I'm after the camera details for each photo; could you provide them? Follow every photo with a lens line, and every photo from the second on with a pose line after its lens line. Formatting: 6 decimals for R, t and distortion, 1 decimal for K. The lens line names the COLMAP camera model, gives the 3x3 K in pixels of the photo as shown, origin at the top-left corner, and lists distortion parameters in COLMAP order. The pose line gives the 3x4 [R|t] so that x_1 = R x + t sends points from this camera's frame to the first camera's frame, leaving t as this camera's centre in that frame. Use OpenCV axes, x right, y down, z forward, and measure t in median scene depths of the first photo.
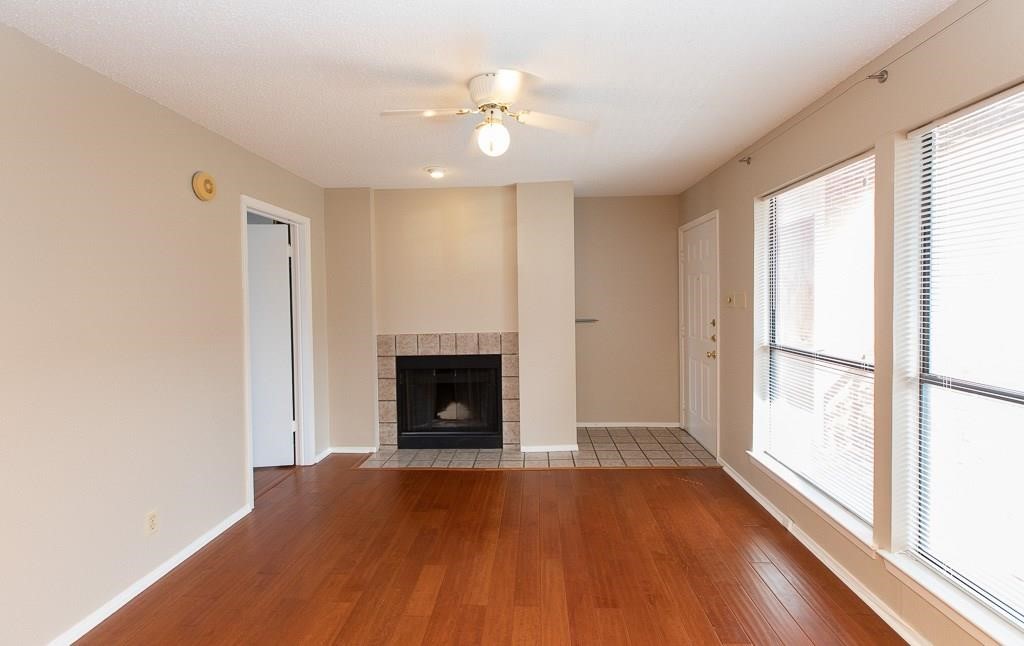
lens RADIAL K [[481.1, 0, 513.3], [0, 481.1, 307.6], [0, 0, 1]] dist [-0.015305, 0.000047]
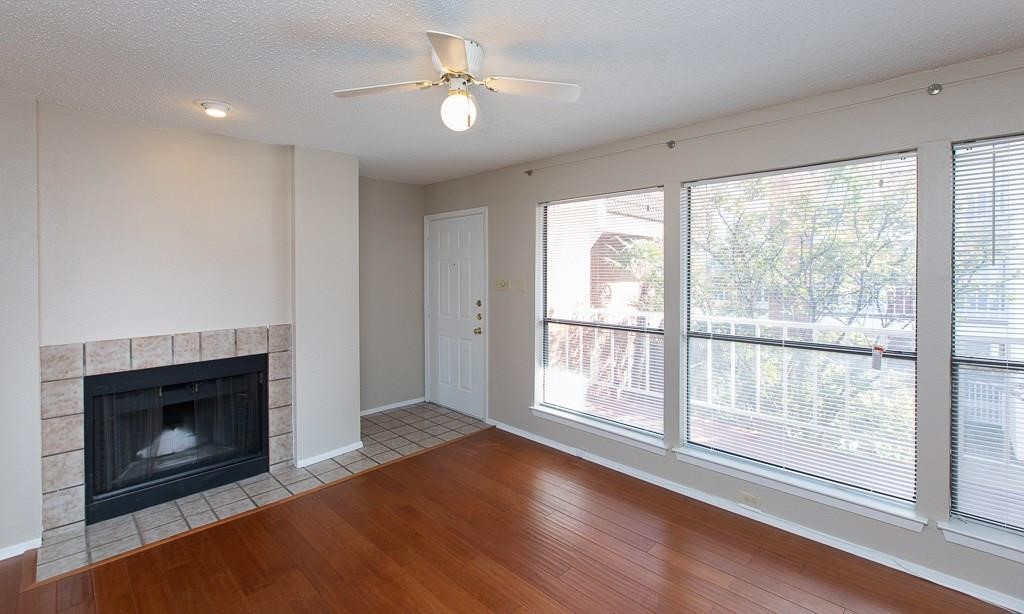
lens RADIAL K [[452.4, 0, 514.1], [0, 452.4, 275.6], [0, 0, 1]] dist [0.000759, 0.000164]
pose [[0.667247, 0.005538, 0.744816, -0.313018], [0.010889, 0.999793, -0.017189, -0.014193], [-0.744757, 0.019580, 0.667049, 0.190593]]
